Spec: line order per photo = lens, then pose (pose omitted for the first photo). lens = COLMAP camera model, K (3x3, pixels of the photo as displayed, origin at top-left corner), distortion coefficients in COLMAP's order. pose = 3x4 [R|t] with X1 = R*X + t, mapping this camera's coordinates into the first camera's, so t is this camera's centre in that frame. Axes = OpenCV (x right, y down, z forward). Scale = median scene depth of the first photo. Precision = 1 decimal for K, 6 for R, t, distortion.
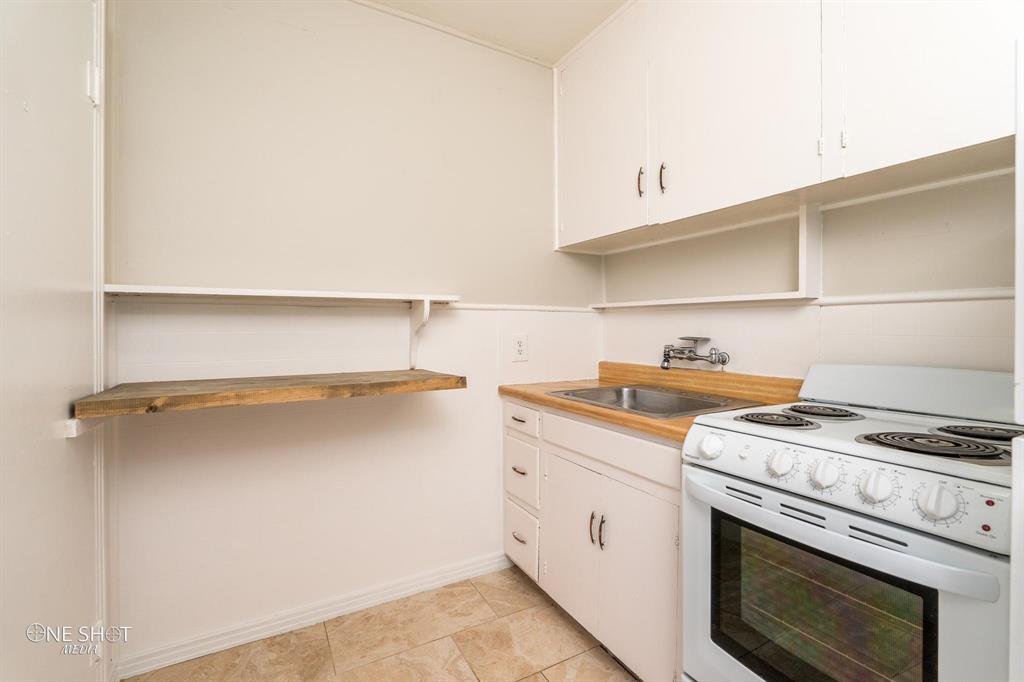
lens RADIAL K [[458.0, 0, 517.3], [0, 458.0, 329.8], [0, 0, 1]] dist [-0.005613, 0.001395]
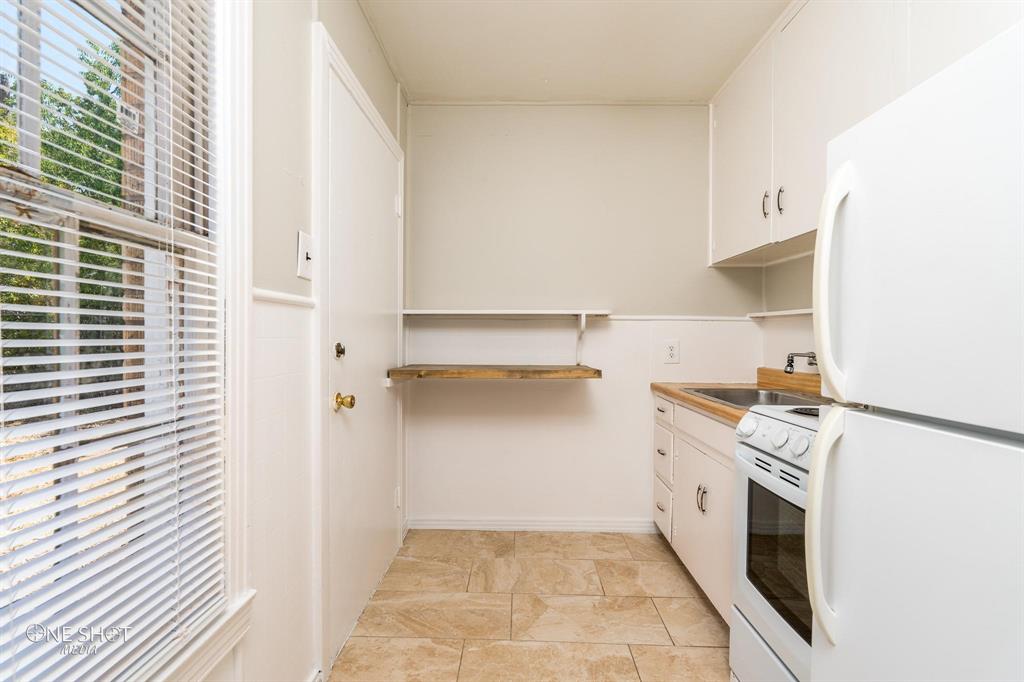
lens RADIAL K [[458.0, 0, 514.1], [0, 458.0, 341.3], [0, 0, 1]] dist [-0.005613, 0.001395]
pose [[0.861694, 0.012737, -0.507268, 0.328576], [-0.008403, 0.999906, 0.010833, 0.003660], [0.507358, -0.005072, 0.861720, -0.288512]]
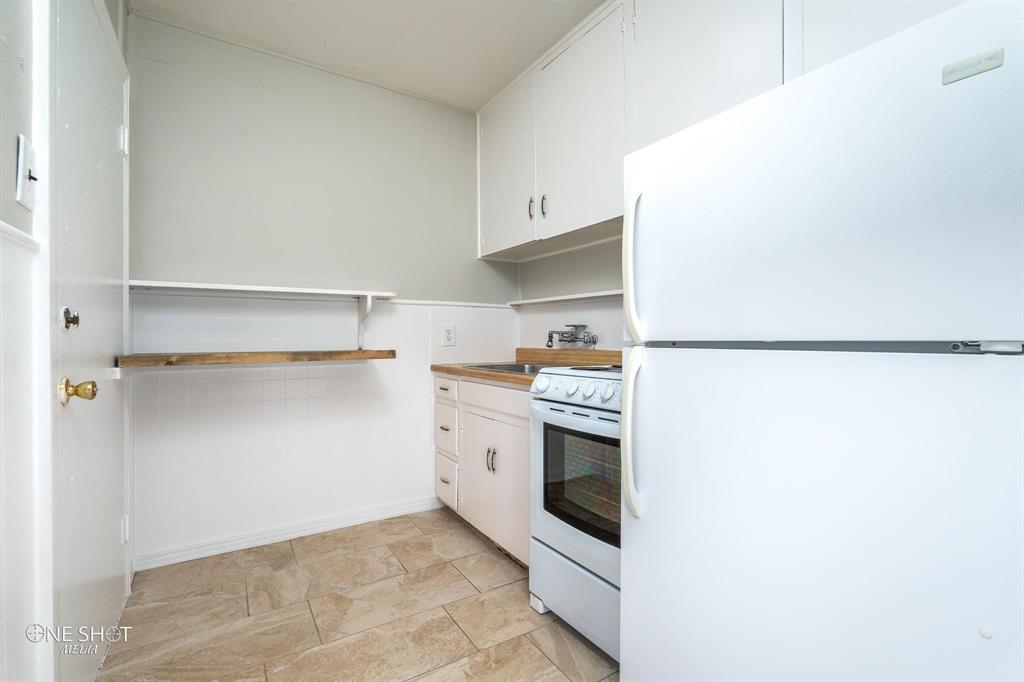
lens RADIAL K [[458.0, 0, 520.2], [0, 458.0, 337.1], [0, 0, 1]] dist [-0.005613, 0.001395]
pose [[0.998264, -0.003573, 0.058786, 0.166414], [0.003799, 0.999986, -0.003727, 0.064527], [-0.058772, 0.003944, 0.998264, -0.360186]]
